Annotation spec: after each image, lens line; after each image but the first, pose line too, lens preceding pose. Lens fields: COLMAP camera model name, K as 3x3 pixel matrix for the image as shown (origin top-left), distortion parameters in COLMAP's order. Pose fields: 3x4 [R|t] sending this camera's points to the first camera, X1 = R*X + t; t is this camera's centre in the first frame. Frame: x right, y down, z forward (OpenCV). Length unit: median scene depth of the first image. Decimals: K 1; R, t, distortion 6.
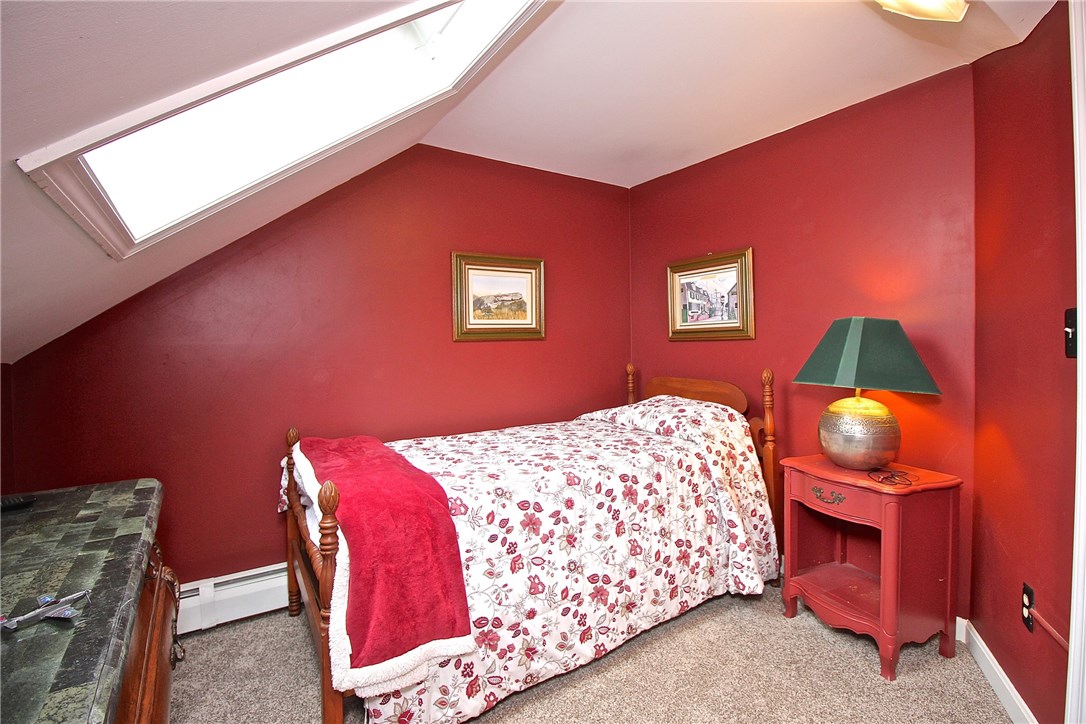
lens RADIAL K [[506.2, 0, 548.0], [0, 506.2, 358.1], [0, 0, 1]] dist [-0.027607, -0.004589]
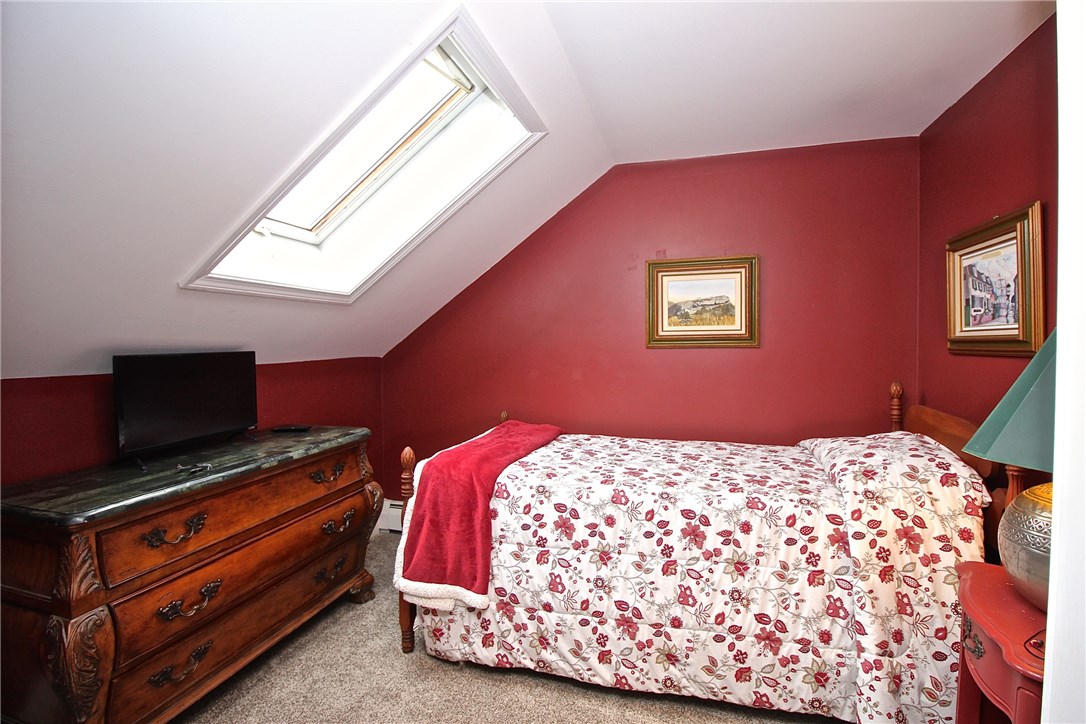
lens RADIAL K [[506.2, 0, 545.2], [0, 506.2, 356.4], [0, 0, 1]] dist [-0.027607, -0.004589]
pose [[0.628885, 0.037321, -0.776602, 0.627363], [-0.028702, 0.999281, 0.024780, -0.046317], [0.776969, 0.006706, 0.629504, 0.247583]]
